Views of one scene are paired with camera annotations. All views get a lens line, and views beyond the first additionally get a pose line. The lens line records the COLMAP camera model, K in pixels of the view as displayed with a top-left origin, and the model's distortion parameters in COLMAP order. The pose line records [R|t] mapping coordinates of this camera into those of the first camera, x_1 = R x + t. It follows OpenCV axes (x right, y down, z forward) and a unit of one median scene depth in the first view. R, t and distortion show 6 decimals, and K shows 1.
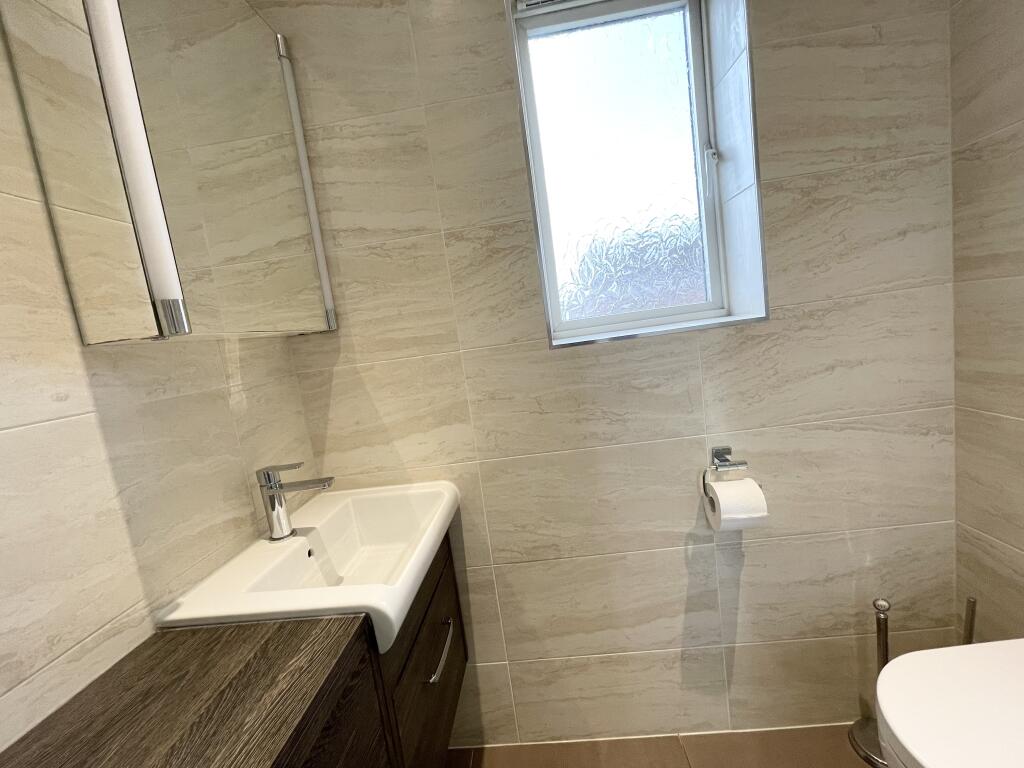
lens RADIAL K [[412.5, 0, 511.0], [0, 412.5, 380.5], [0, 0, 1]] dist [-0.002832, 0.000813]
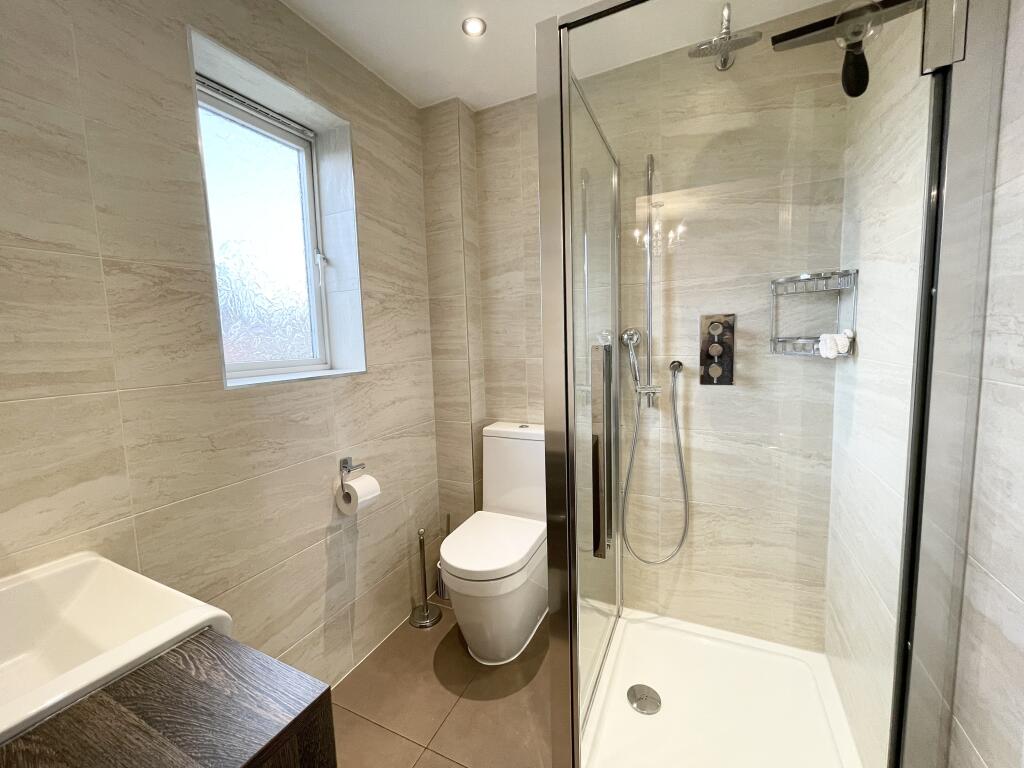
lens RADIAL K [[412.5, 0, 511.0], [0, 412.5, 380.5], [0, 0, 1]] dist [-0.002832, 0.000813]
pose [[0.379136, 0.032790, 0.924760, -0.628436], [0.090770, 0.993234, -0.072432, 0.047378], [-0.920878, 0.111402, 0.373595, -0.115102]]
